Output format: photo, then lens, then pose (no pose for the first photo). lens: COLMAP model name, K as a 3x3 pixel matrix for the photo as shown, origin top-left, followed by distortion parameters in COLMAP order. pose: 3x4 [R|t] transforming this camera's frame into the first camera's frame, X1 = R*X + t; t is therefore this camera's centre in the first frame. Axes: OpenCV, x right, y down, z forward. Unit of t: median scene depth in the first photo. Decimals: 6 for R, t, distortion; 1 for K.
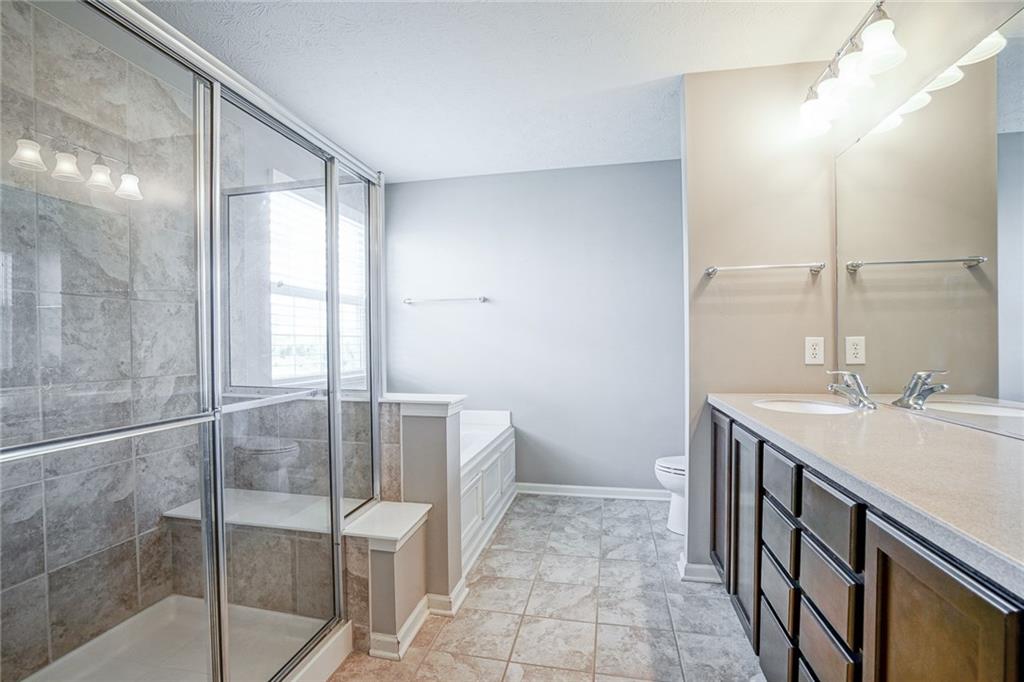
lens RADIAL K [[469.3, 0, 487.3], [0, 469.3, 346.0], [0, 0, 1]] dist [-0.047057, 0.014777]
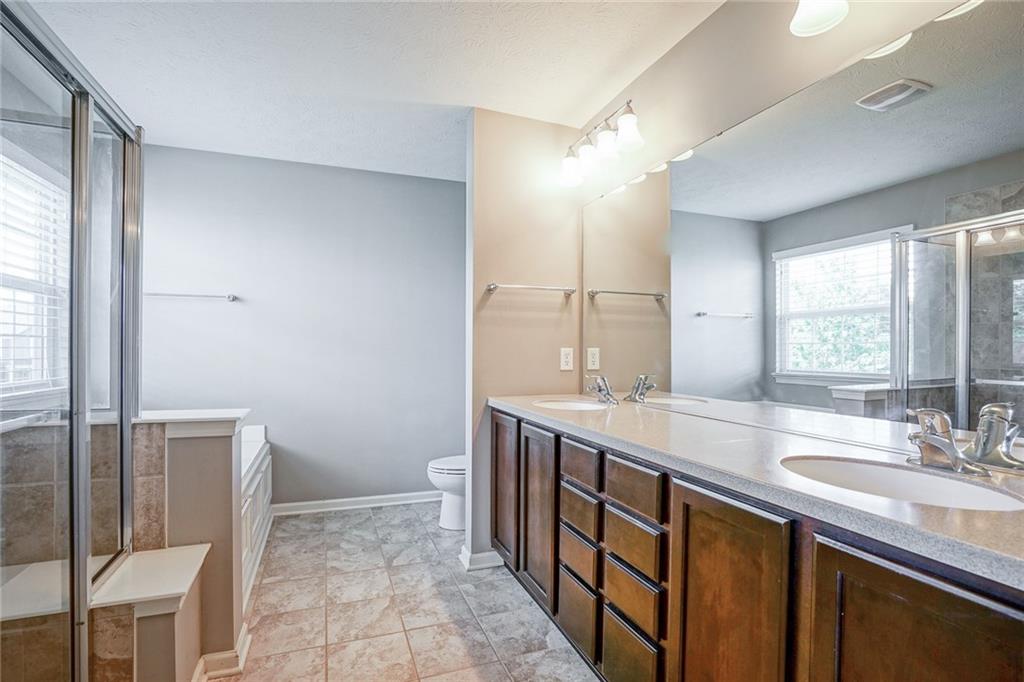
lens RADIAL K [[469.3, 0, 510.9], [0, 469.3, 345.8], [0, 0, 1]] dist [-0.047057, 0.014777]
pose [[0.841866, 0.018748, 0.539360, -0.113476], [-0.010374, 0.999774, -0.018560, -0.000310], [-0.539586, 0.010030, 0.841871, 0.028101]]
